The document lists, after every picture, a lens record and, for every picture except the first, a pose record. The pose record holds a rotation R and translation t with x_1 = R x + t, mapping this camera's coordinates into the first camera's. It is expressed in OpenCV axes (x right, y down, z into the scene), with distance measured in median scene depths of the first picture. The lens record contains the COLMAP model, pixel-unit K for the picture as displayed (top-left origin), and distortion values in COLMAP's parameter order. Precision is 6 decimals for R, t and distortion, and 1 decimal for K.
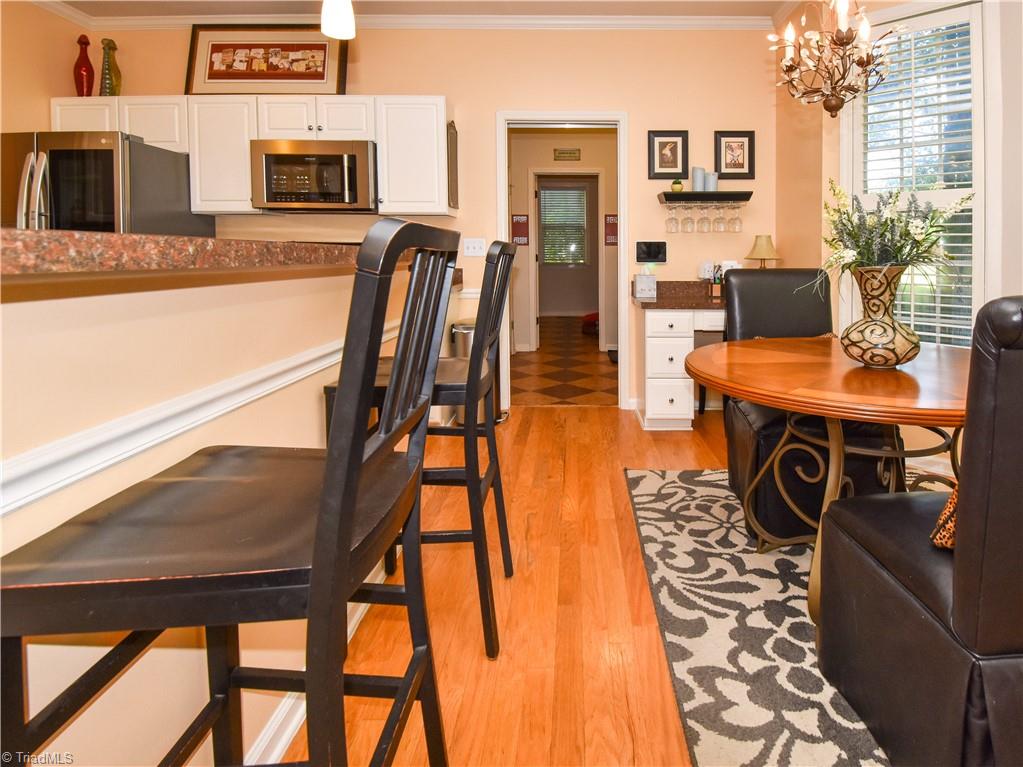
lens RADIAL K [[547.6, 0, 511.5], [0, 547.6, 383.5], [0, 0, 1]] dist [-0.004158, -0.000564]
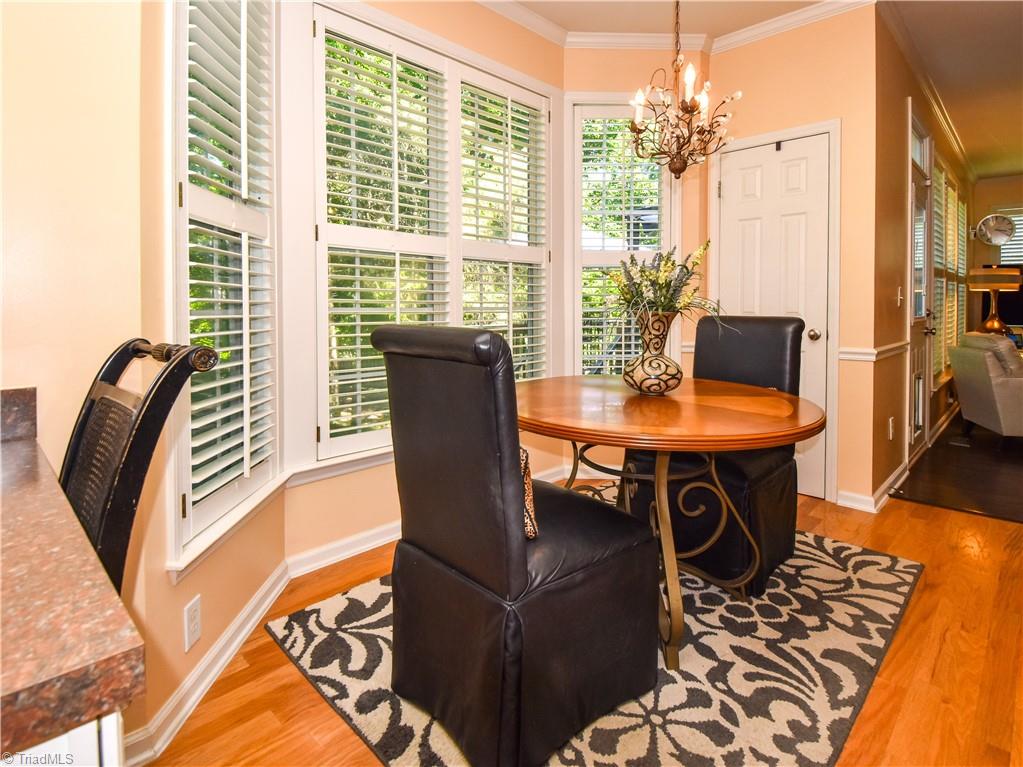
lens RADIAL K [[547.6, 0, 511.5], [0, 547.6, 383.5], [0, 0, 1]] dist [-0.004158, -0.000564]
pose [[-0.789588, -0.103924, 0.604773, 0.224115], [0.128354, 0.935783, 0.328384, -0.406007], [-0.600063, 0.336913, -0.725544, 1.738834]]
